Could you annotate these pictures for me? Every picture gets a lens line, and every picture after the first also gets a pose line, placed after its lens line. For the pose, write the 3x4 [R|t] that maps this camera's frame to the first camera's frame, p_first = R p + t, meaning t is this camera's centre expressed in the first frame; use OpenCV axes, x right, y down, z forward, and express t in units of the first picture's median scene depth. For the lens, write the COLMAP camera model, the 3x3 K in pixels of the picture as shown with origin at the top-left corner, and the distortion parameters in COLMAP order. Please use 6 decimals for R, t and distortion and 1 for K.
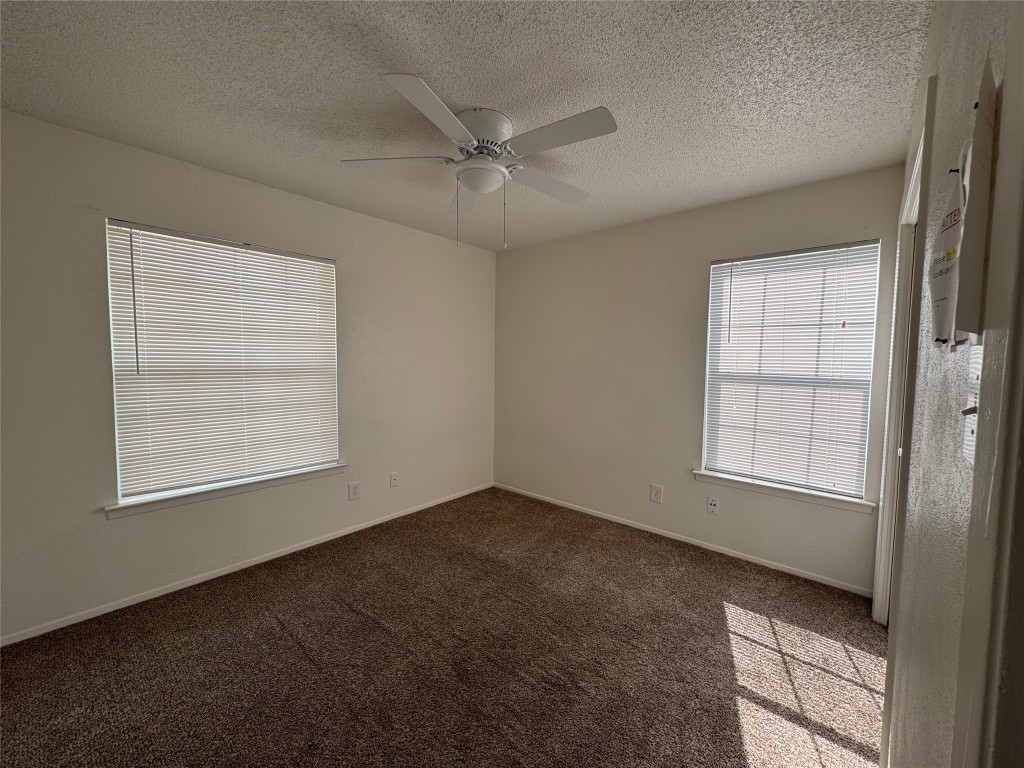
lens RADIAL K [[409.9, 0, 512.6], [0, 409.9, 383.8], [0, 0, 1]] dist [-0.003237, 0.000006]
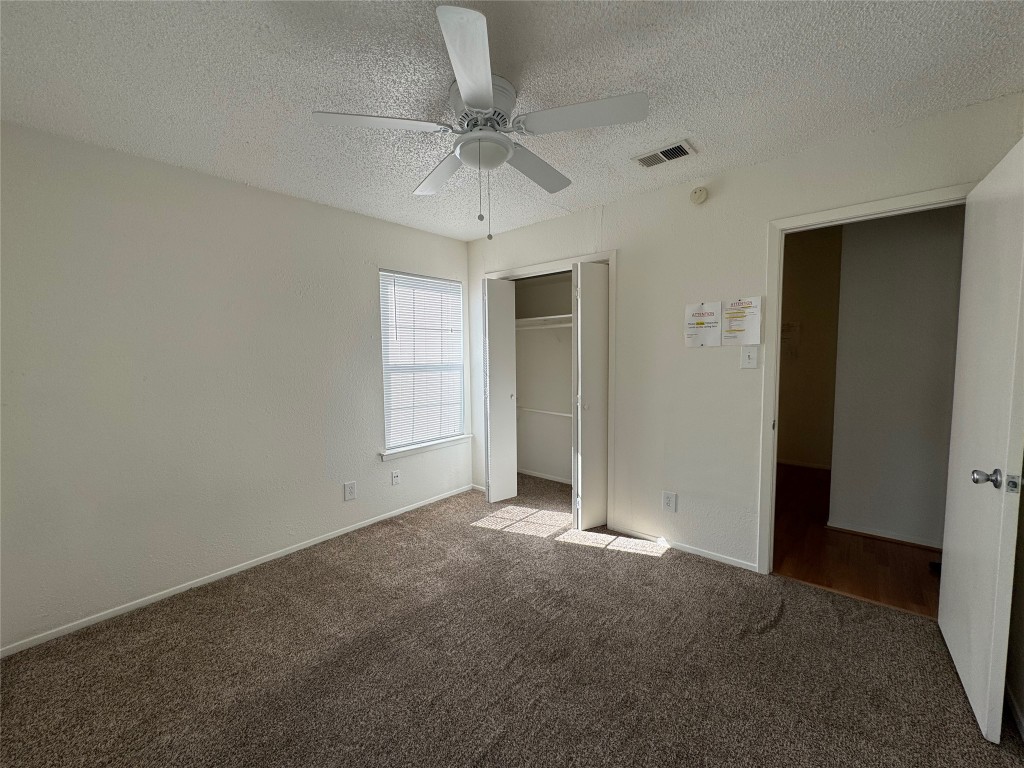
lens RADIAL K [[409.9, 0, 510.8], [0, 409.9, 384.2], [0, 0, 1]] dist [-0.003237, 0.000006]
pose [[-0.016988, -0.087063, 0.996058, -0.726520], [0.074317, 0.993336, 0.088092, -0.053594], [-0.997090, 0.075520, -0.010405, 0.713268]]
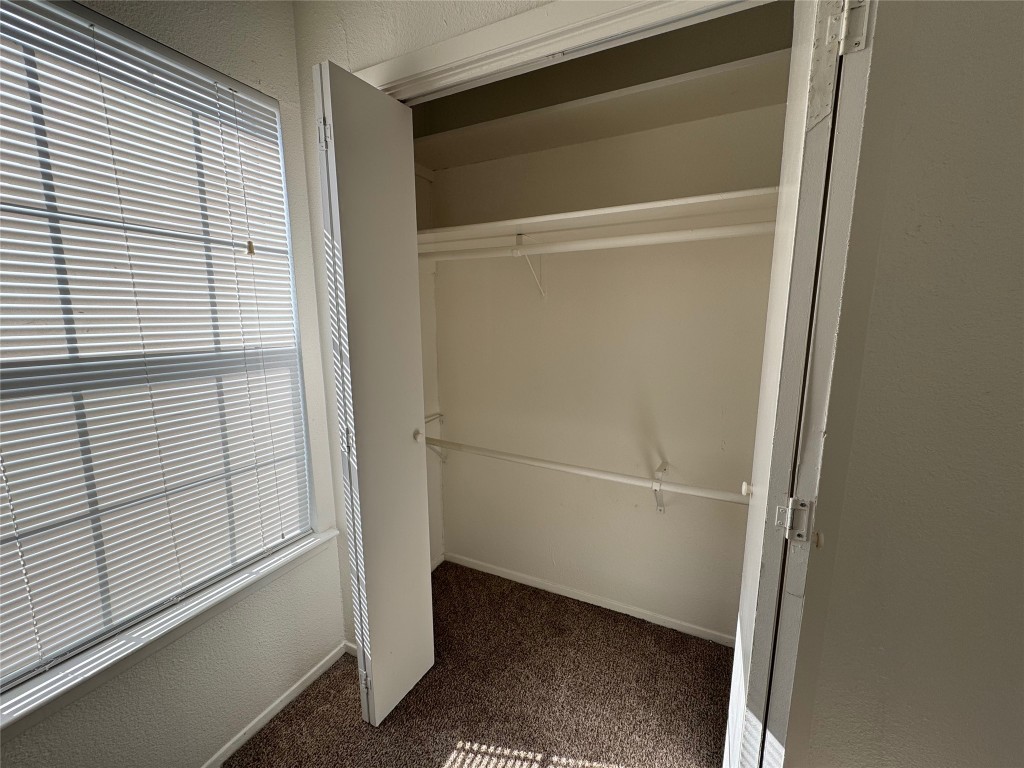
lens RADIAL K [[409.9, 0, 516.9], [0, 409.9, 383.5], [0, 0, 1]] dist [-0.003237, 0.000006]
pose [[-0.292489, -0.162971, 0.942280, 0.170067], [0.062971, 0.979950, 0.189033, -0.047309], [-0.954193, 0.114626, -0.276362, 0.747618]]
